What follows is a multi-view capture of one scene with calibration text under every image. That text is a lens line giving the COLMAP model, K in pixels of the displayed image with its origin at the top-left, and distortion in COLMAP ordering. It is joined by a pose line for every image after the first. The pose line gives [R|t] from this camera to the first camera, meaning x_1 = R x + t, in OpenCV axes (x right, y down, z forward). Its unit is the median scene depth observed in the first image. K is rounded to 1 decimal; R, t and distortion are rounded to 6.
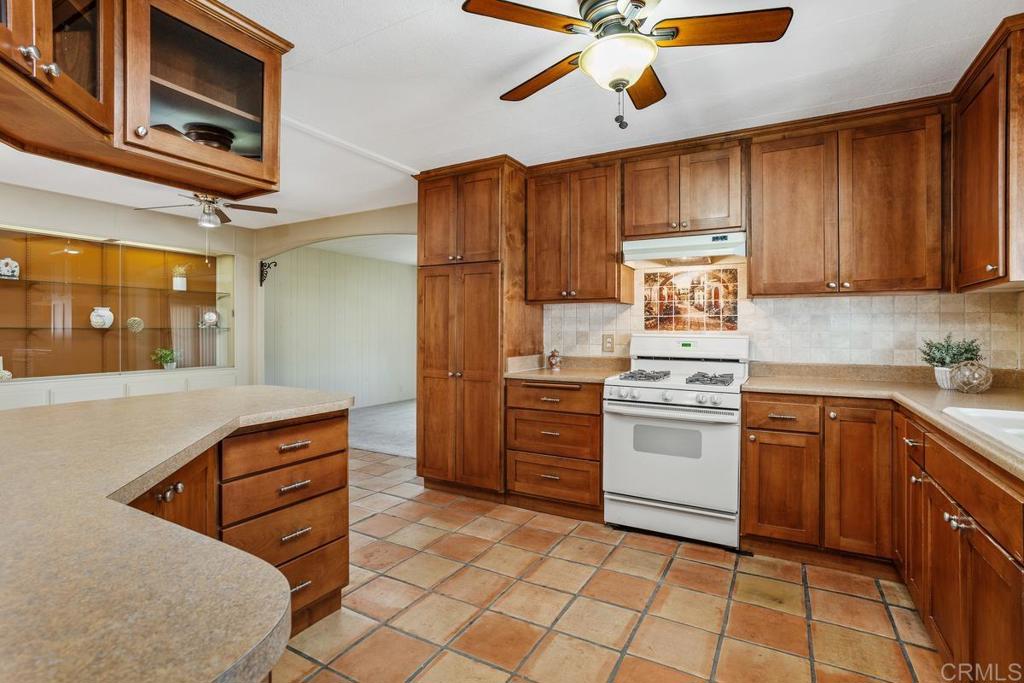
lens RADIAL K [[497.6, 0, 511.4], [0, 497.6, 332.7], [0, 0, 1]] dist [-0.025803, 0.006136]
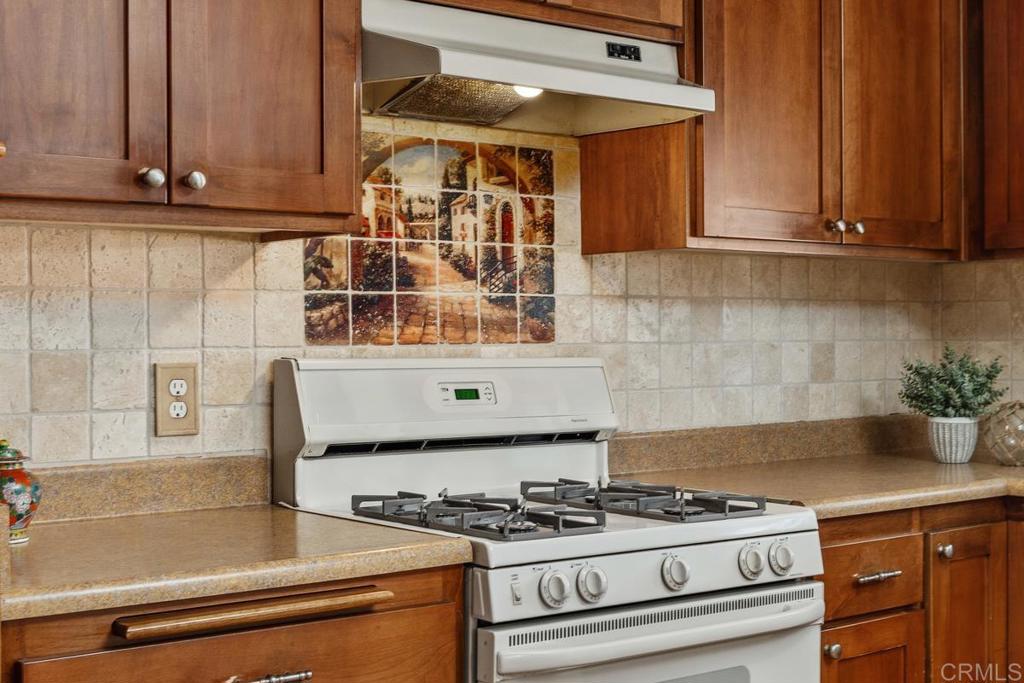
lens RADIAL K [[1497.8, 0, 518.6], [0, 1497.8, 345.1], [0, 0, 1]] dist [0.003754, 0.000000]
pose [[0.369424, -0.011193, 0.929194, -0.450220], [0.010177, 0.999916, 0.007998, -0.010542], [-0.929205, 0.006502, 0.369507, 0.644892]]
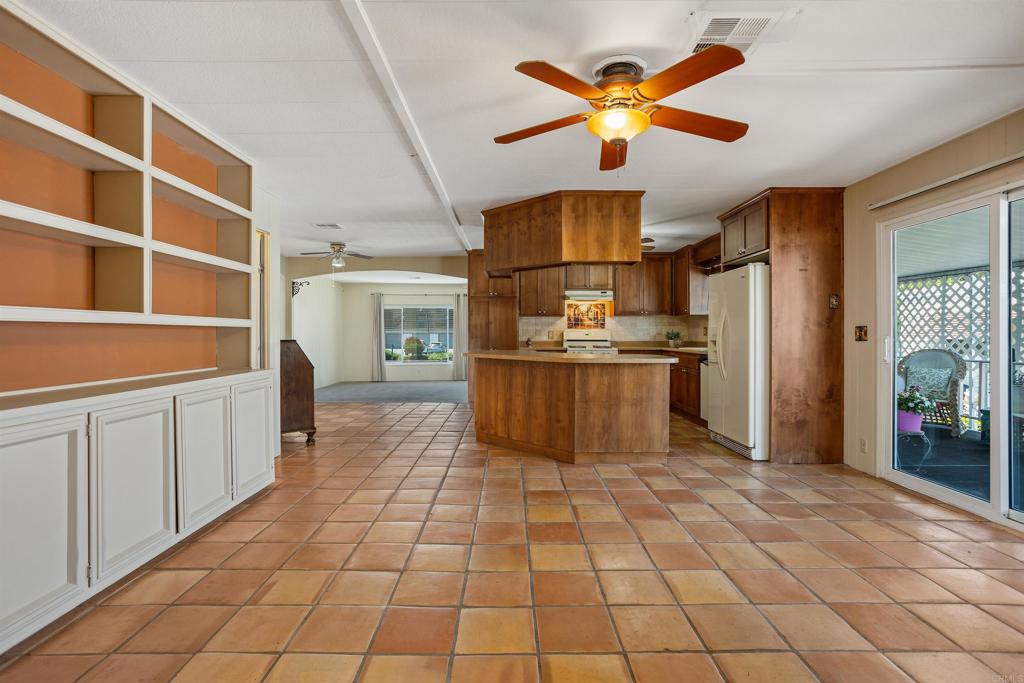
lens RADIAL K [[497.6, 0, 511.8], [0, 497.6, 336.7], [0, 0, 1]] dist [-0.025803, 0.006136]
pose [[0.873793, -0.005240, 0.486270, -1.136753], [0.004377, 0.999986, 0.002911, 0.025715], [-0.486279, -0.000416, 0.873804, -0.928860]]
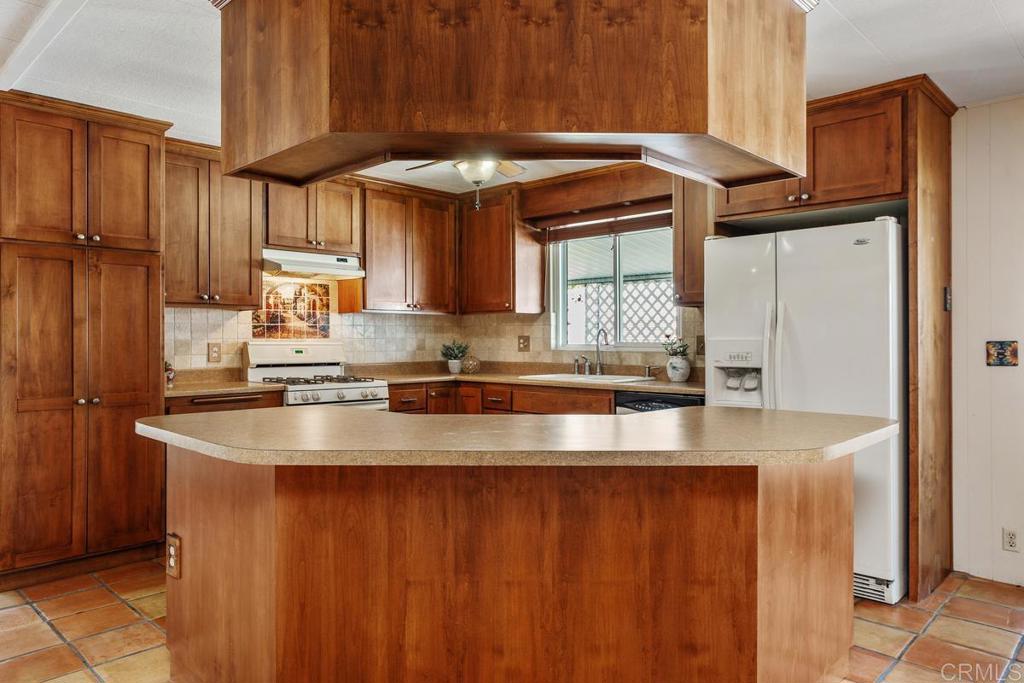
lens RADIAL K [[689.5, 0, 509.0], [0, 689.5, 339.1], [0, 0, 1]] dist [-0.012709, 0.004673]
pose [[0.255776, -0.005495, 0.966720, -0.969792], [0.006966, 0.999968, 0.003841, -0.005344], [-0.966711, 0.005752, 0.255806, 0.177973]]
